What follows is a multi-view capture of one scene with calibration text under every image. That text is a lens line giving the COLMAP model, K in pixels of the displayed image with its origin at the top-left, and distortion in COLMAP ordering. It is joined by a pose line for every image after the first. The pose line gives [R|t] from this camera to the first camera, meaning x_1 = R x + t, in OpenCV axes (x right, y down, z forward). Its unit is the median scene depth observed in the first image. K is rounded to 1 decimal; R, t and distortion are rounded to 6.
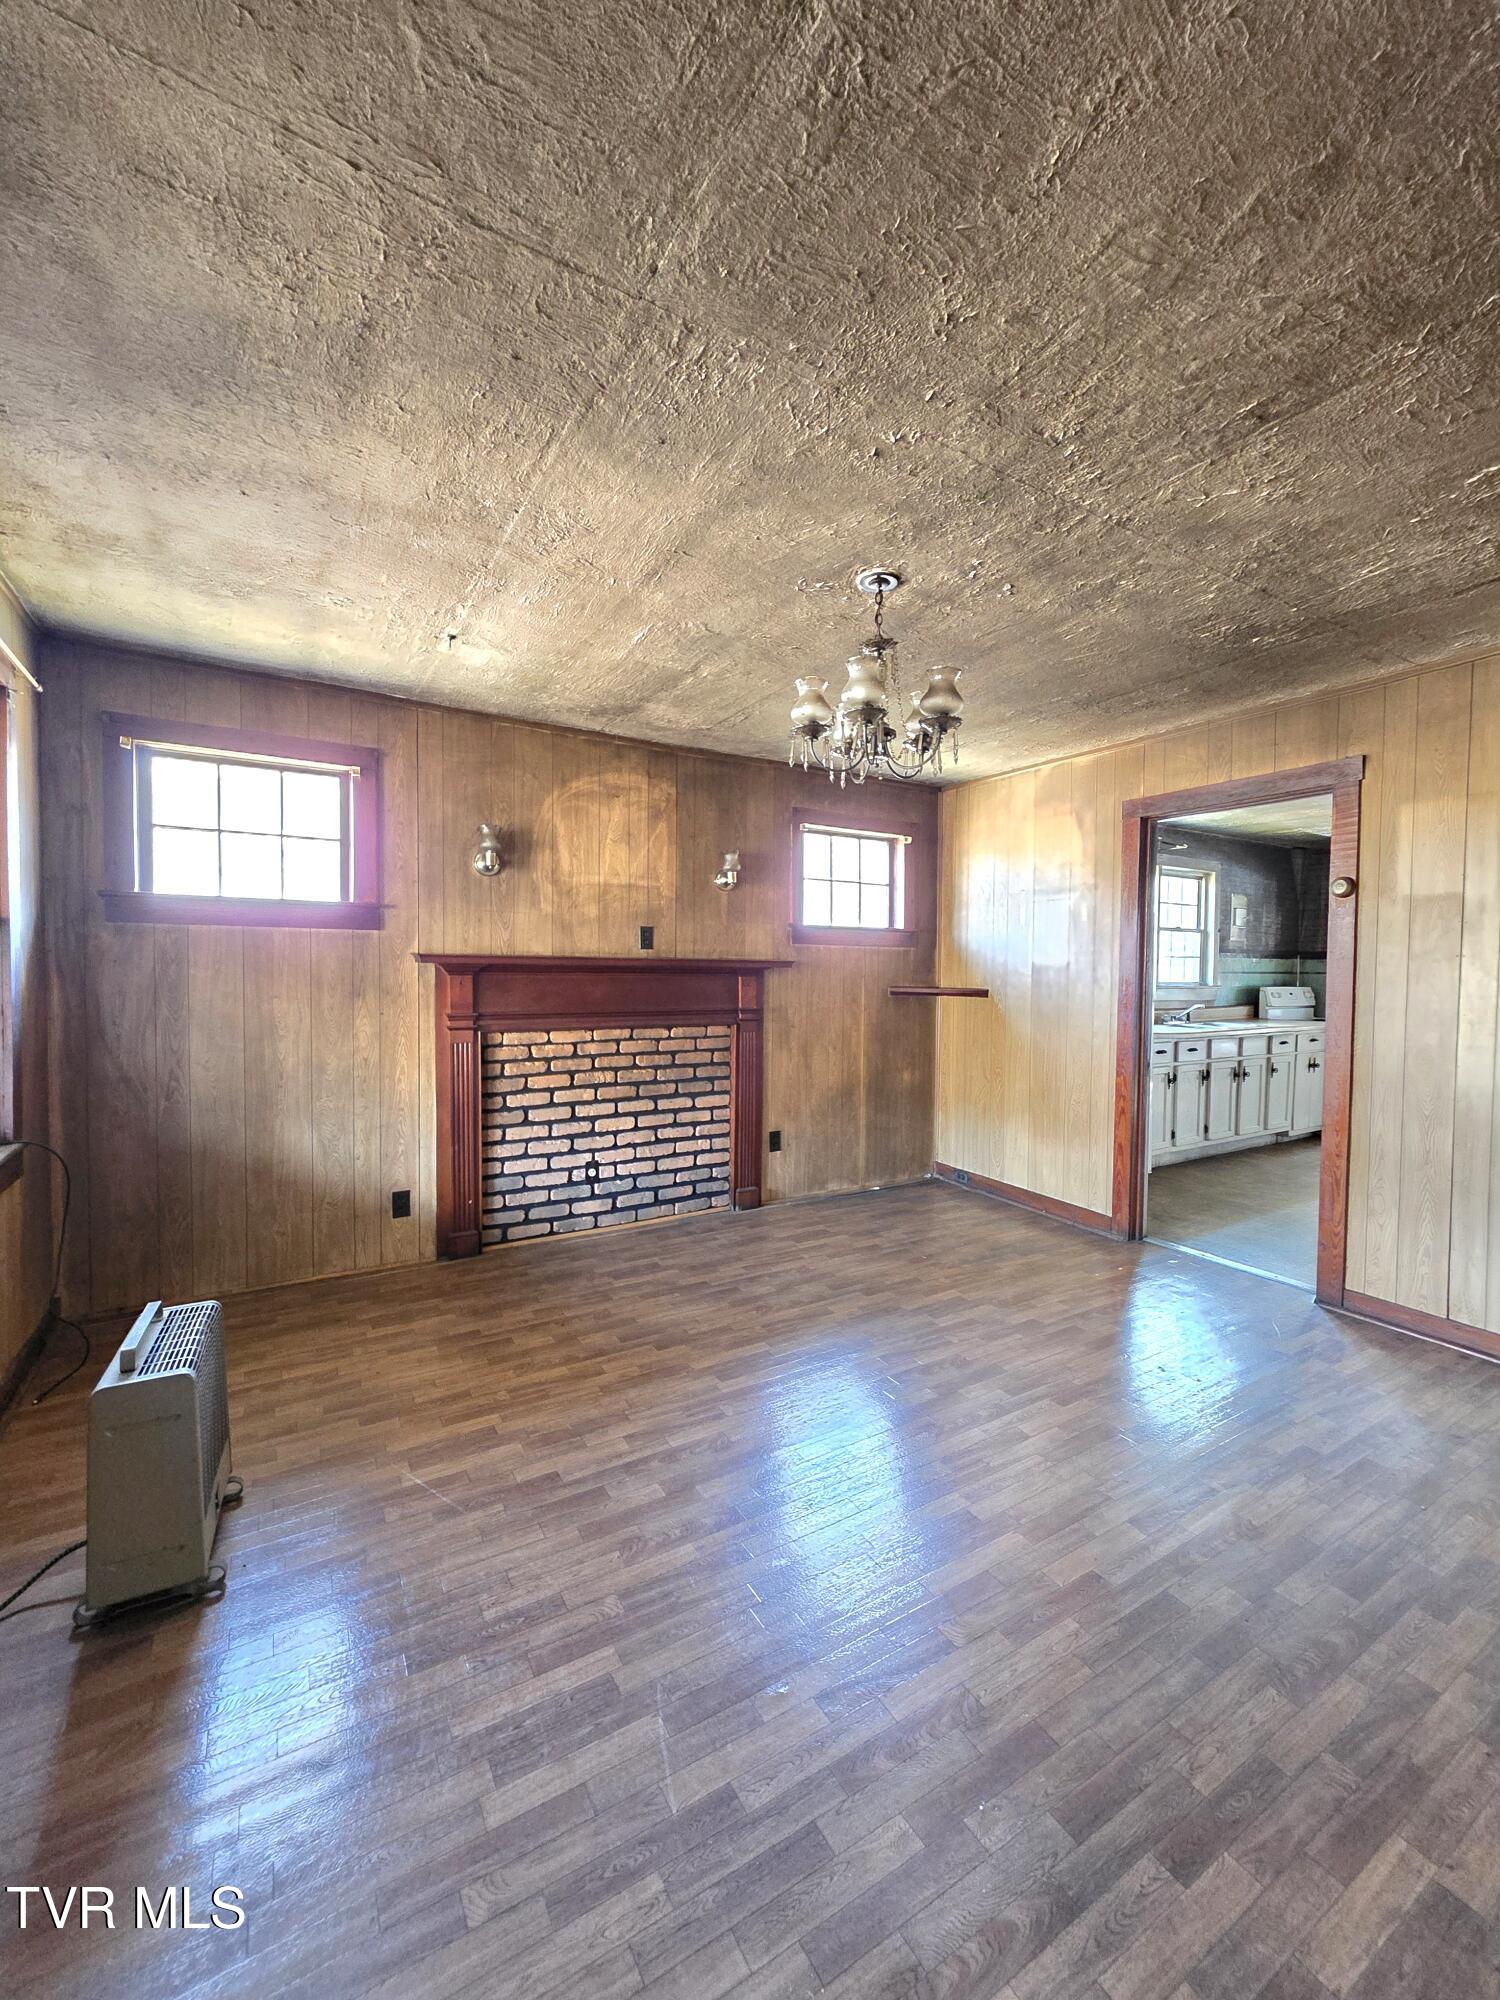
lens RADIAL K [[793.3, 0, 758.4], [0, 793.3, 1002.8], [0, 0, 1]] dist [-0.001349, 0.000916]
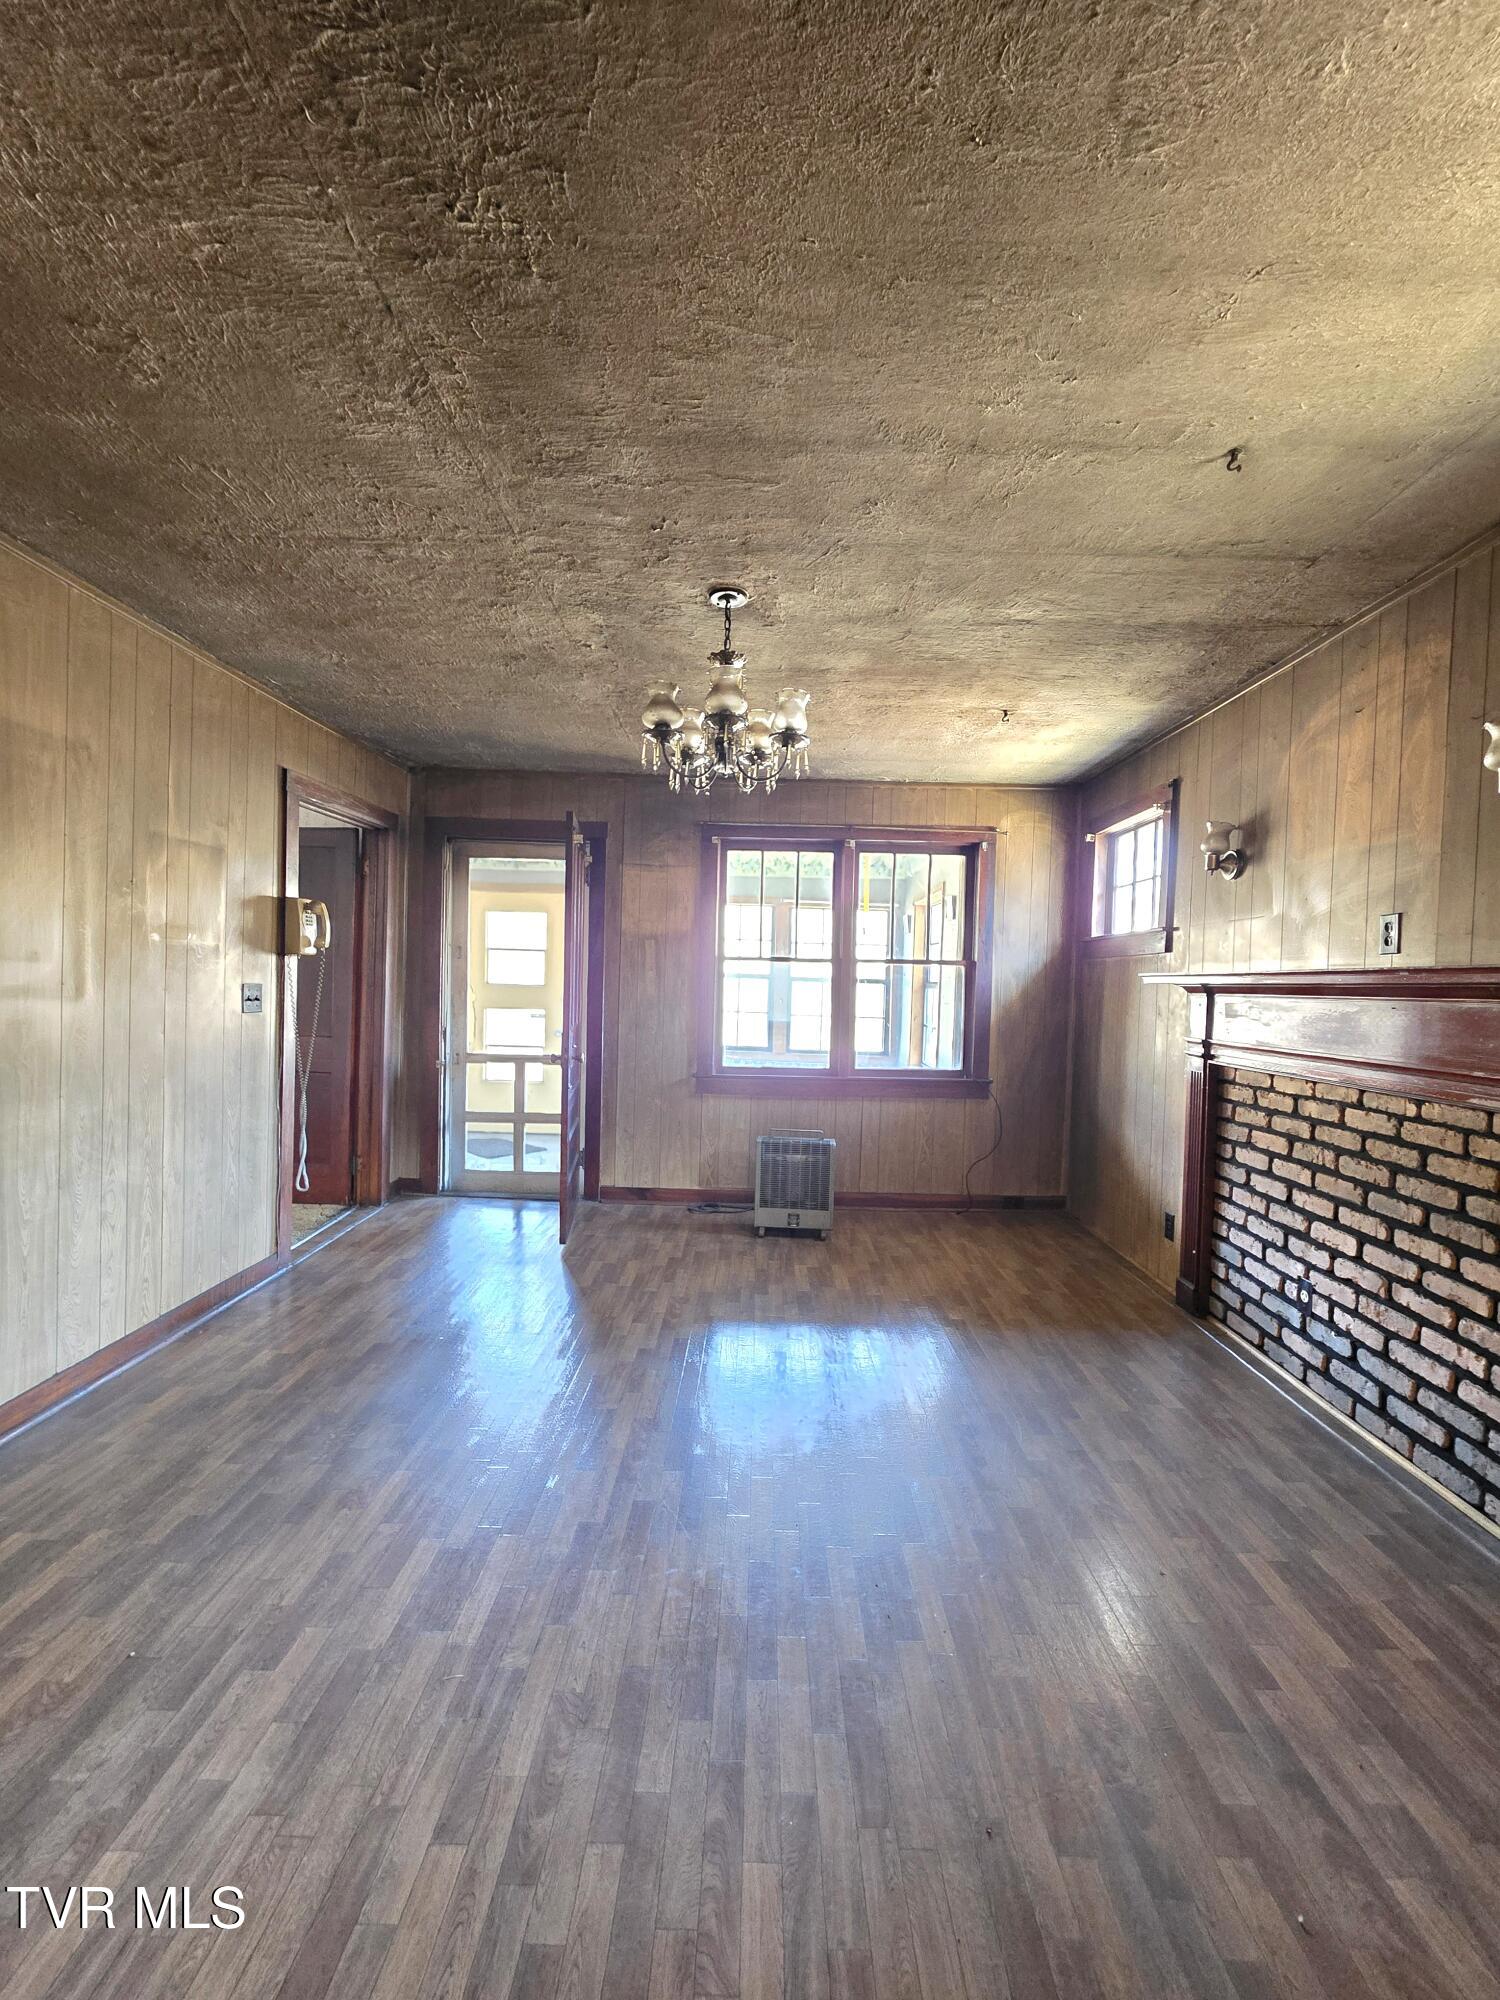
lens RADIAL K [[793.3, 0, 758.3], [0, 793.3, 1000.1], [0, 0, 1]] dist [-0.001349, 0.000916]
pose [[-0.513404, -0.003906, -0.858138, 0.598520], [-0.062201, 0.997529, 0.032673, -0.026208], [0.855890, 0.070151, -0.512378, 0.939434]]
